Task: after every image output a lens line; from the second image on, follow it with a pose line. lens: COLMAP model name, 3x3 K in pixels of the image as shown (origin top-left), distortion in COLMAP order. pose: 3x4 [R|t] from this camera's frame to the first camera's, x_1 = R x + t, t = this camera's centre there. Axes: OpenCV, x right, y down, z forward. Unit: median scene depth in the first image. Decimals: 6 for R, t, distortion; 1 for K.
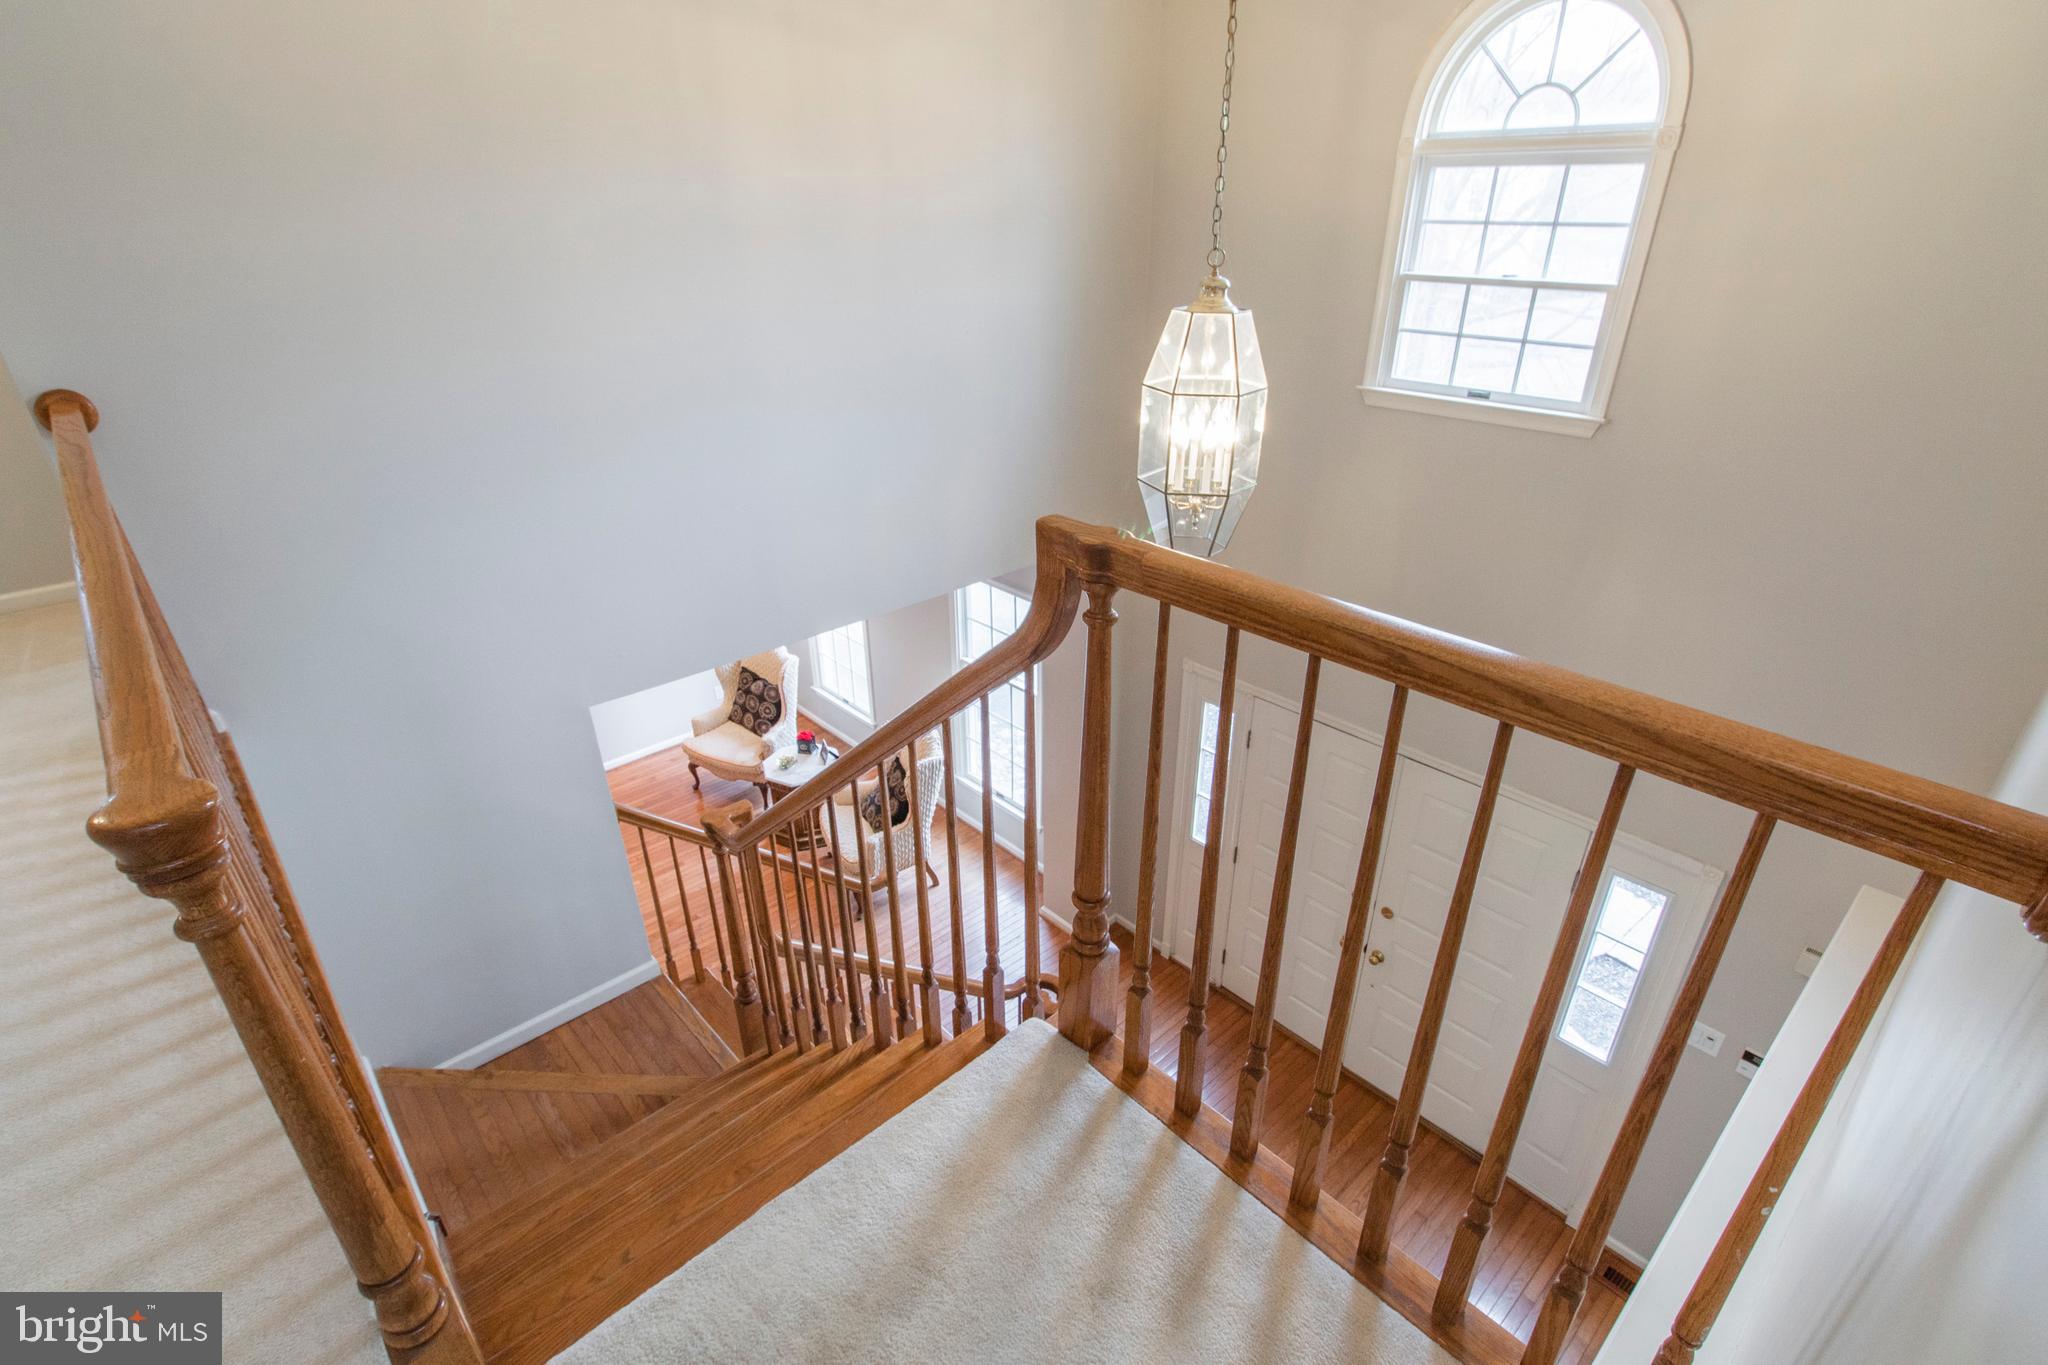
lens RADIAL K [[951.5, 0, 1017.2], [0, 951.5, 682.3], [0, 0, 1]] dist [-0.003570, 0.000913]
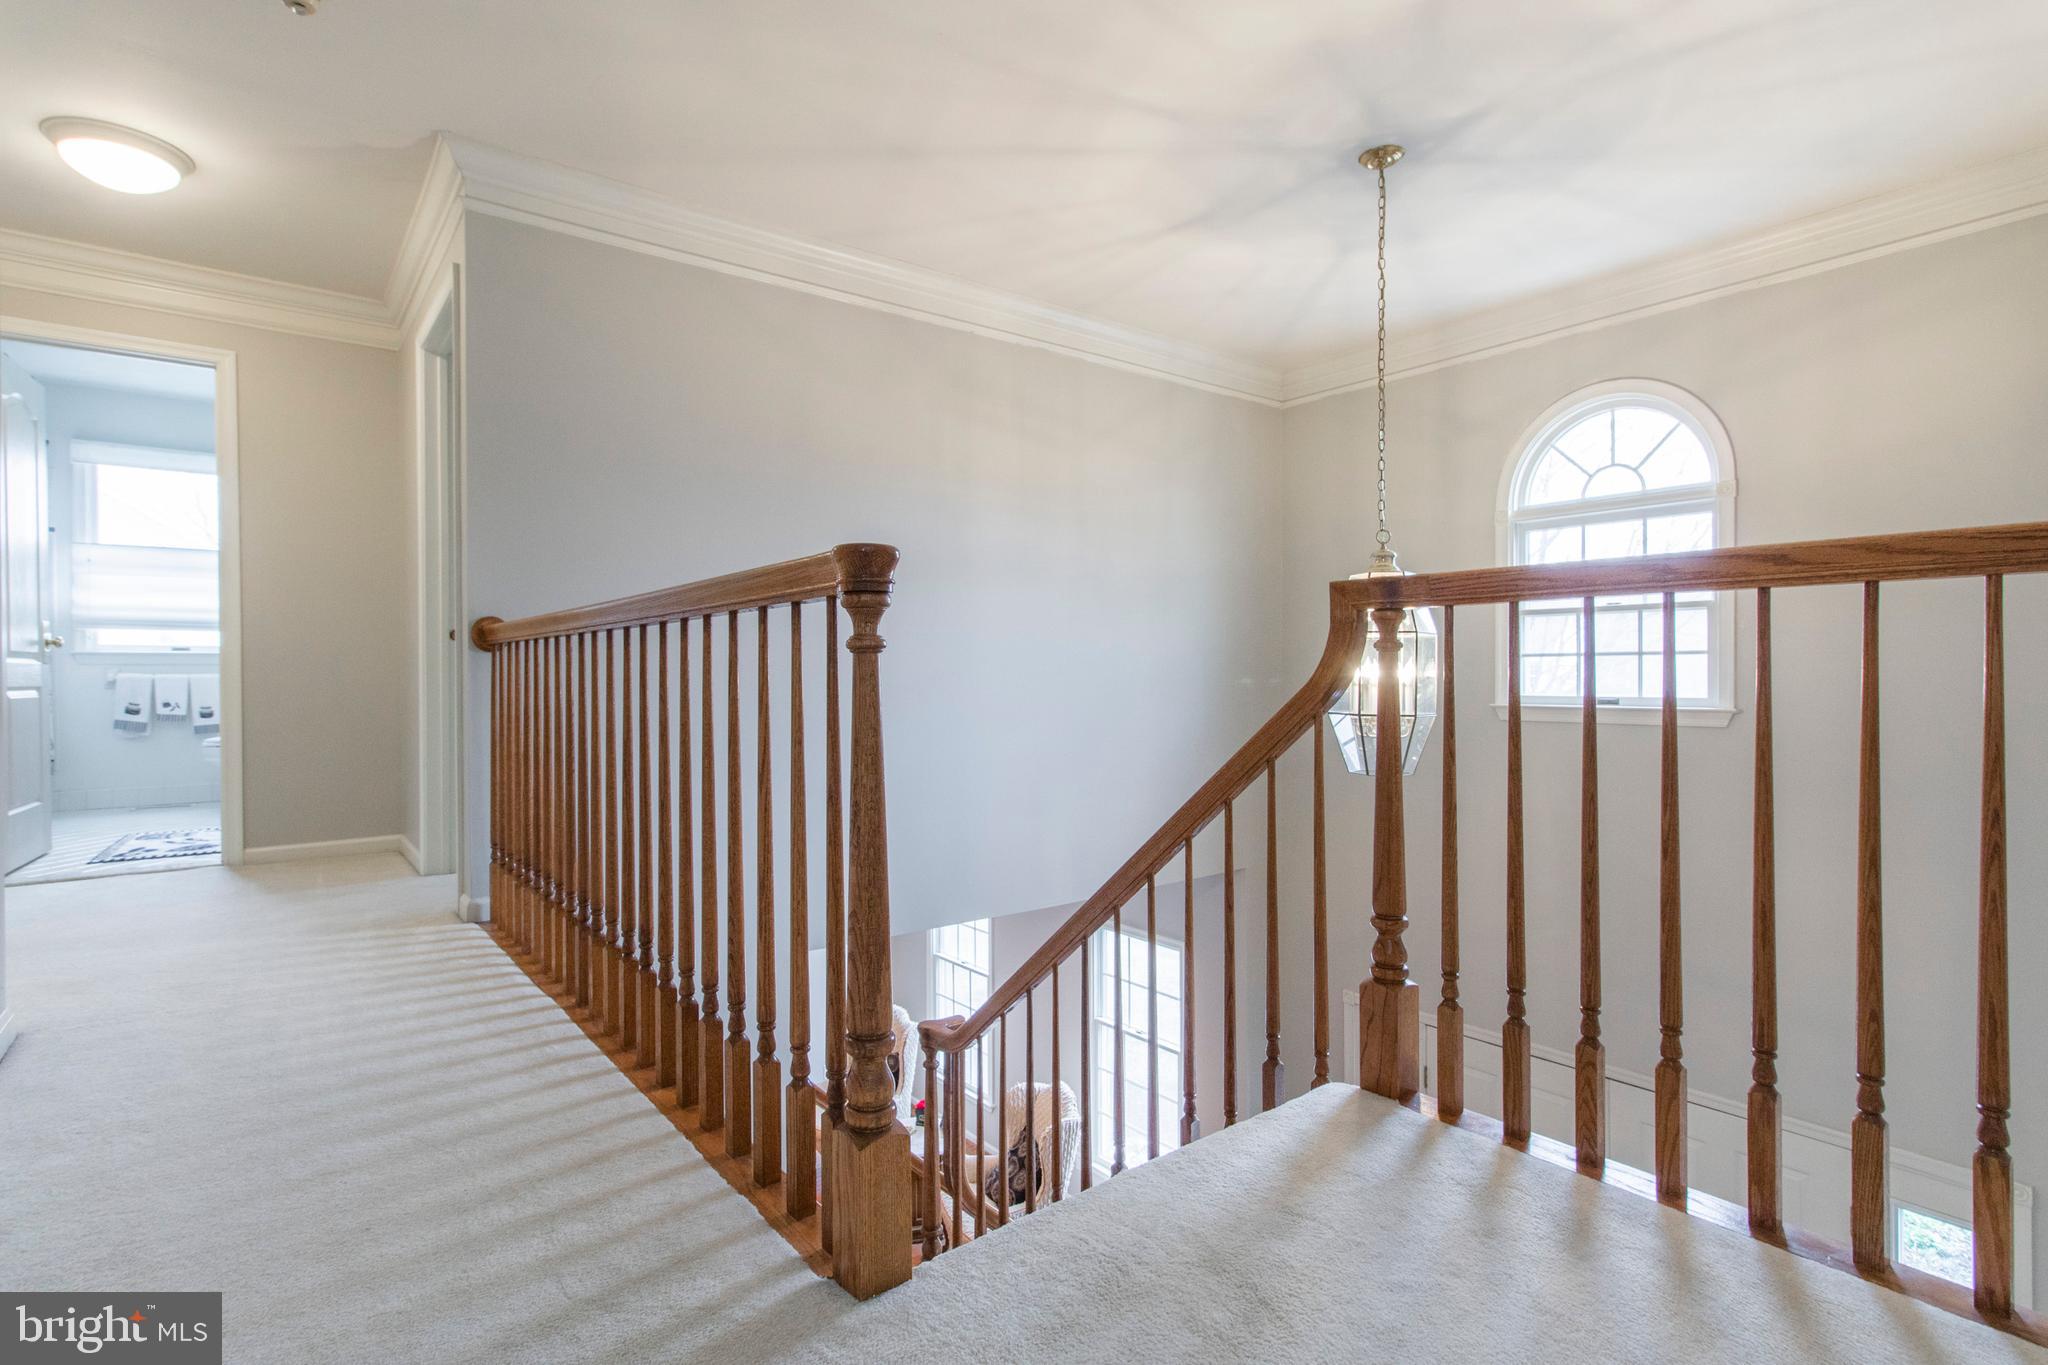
lens RADIAL K [[951.5, 0, 1028.7], [0, 951.5, 673.3], [0, 0, 1]] dist [-0.003570, 0.000913]
pose [[0.996653, 0.005497, -0.081559, -0.194219], [-0.041415, 0.894161, -0.445827, 0.372176], [0.070477, 0.447713, 0.891396, -0.103011]]
